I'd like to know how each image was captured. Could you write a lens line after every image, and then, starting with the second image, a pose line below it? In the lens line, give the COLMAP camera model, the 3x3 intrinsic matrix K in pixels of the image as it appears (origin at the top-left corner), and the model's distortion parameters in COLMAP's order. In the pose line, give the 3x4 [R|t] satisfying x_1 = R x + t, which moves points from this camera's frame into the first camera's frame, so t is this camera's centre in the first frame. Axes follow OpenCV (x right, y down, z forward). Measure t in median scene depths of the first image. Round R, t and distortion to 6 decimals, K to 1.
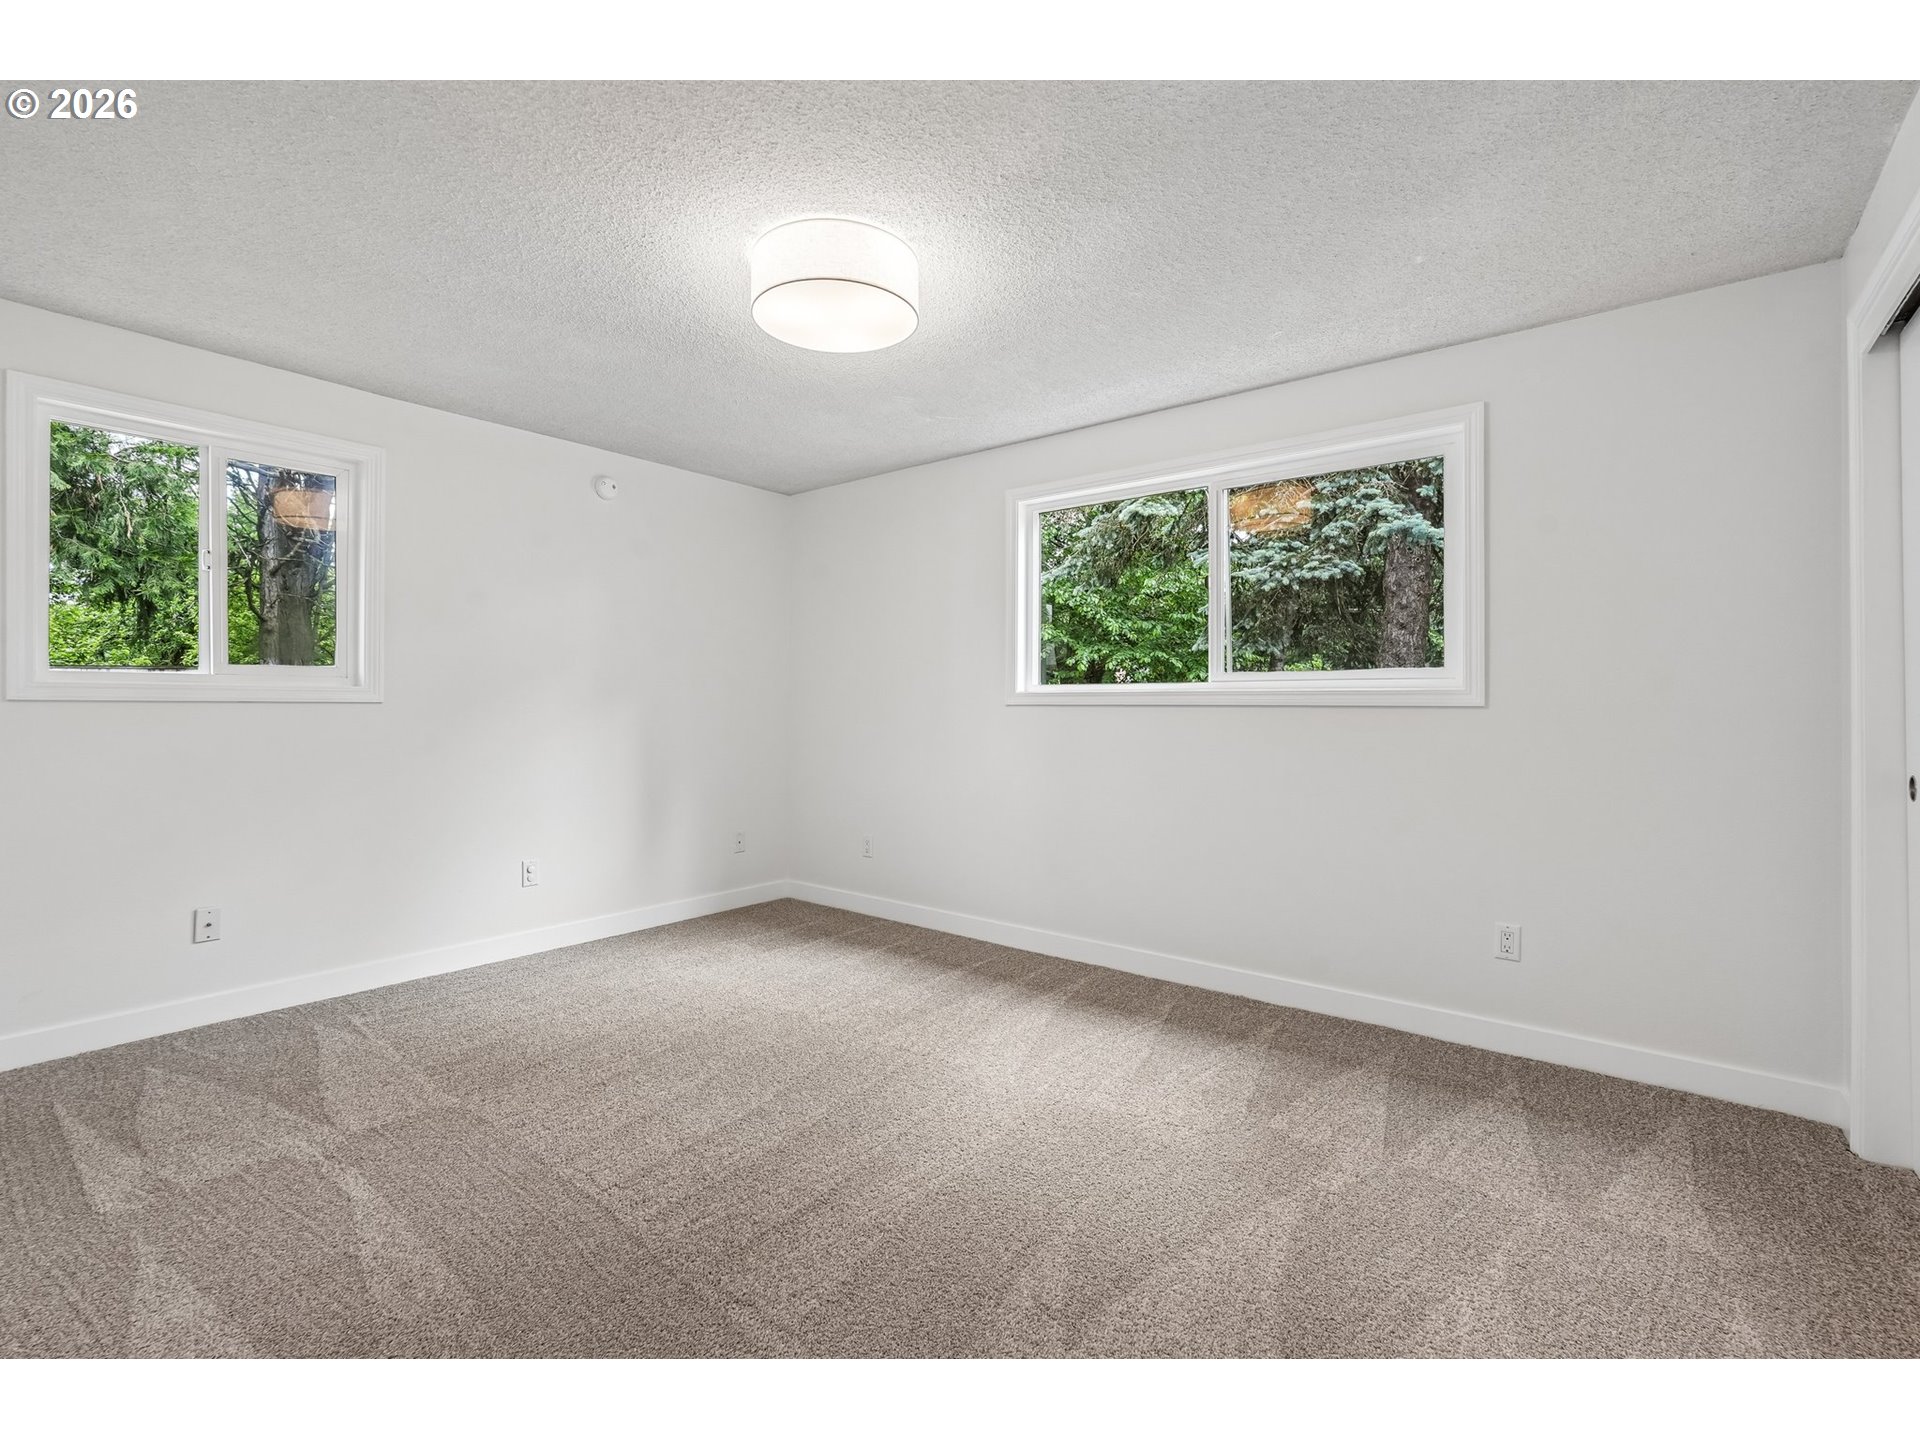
lens RADIAL K [[855.6, 0, 965.0], [0, 855.6, 710.9], [0, 0, 1]] dist [-0.013625, 0.004180]
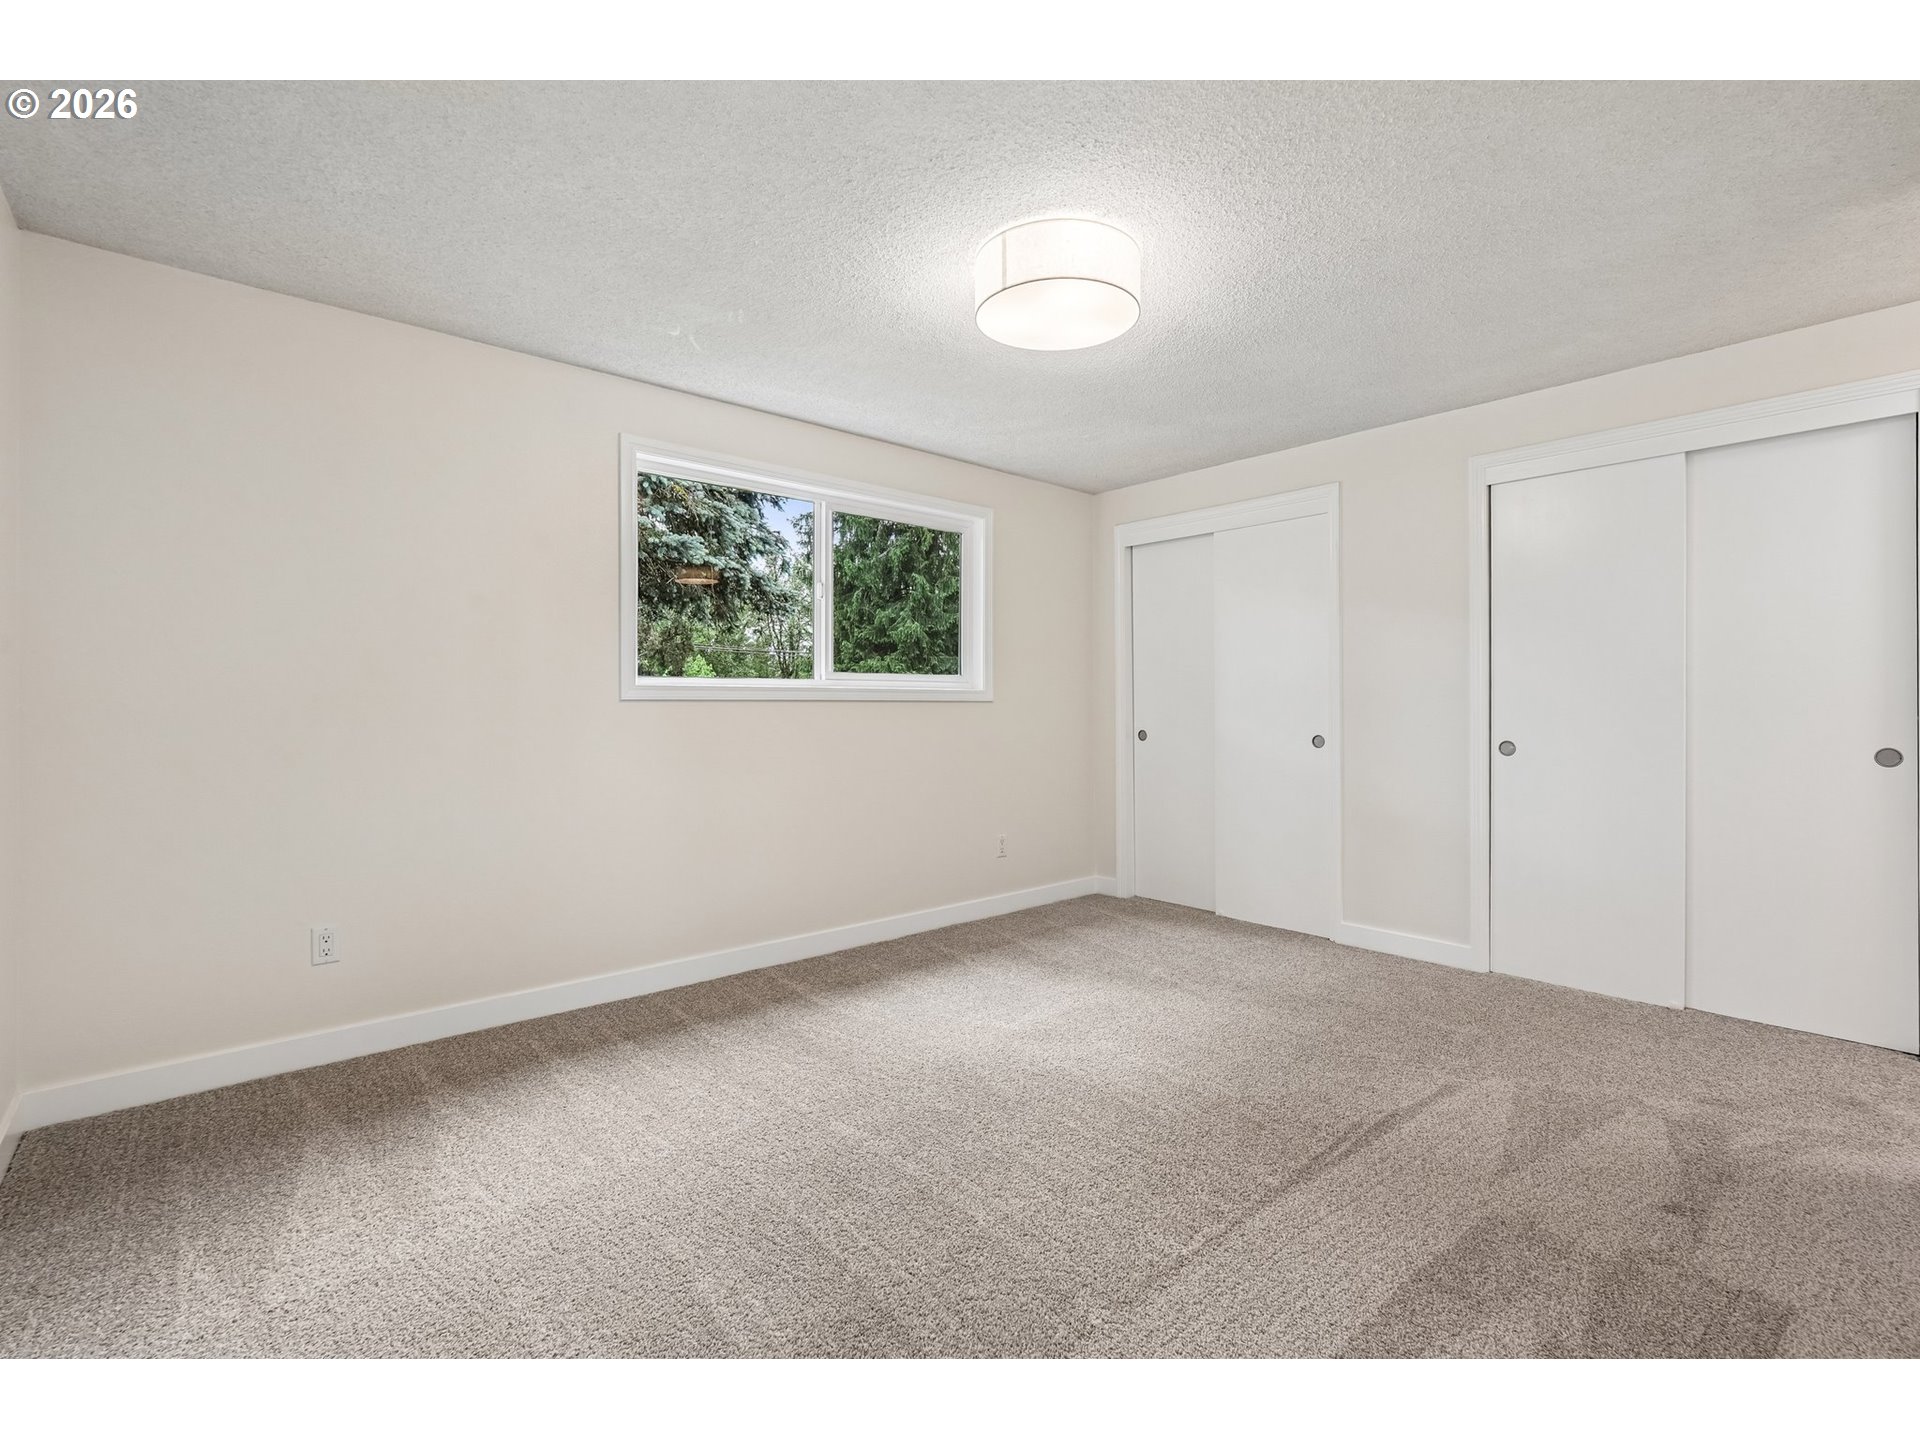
lens RADIAL K [[855.6, 0, 946.0], [0, 855.6, 711.9], [0, 0, 1]] dist [-0.013625, 0.004180]
pose [[0.189598, -0.015364, 0.981742, -0.793053], [0.005092, 0.999880, 0.014664, -0.007185], [-0.981849, 0.002219, 0.189653, 0.637423]]
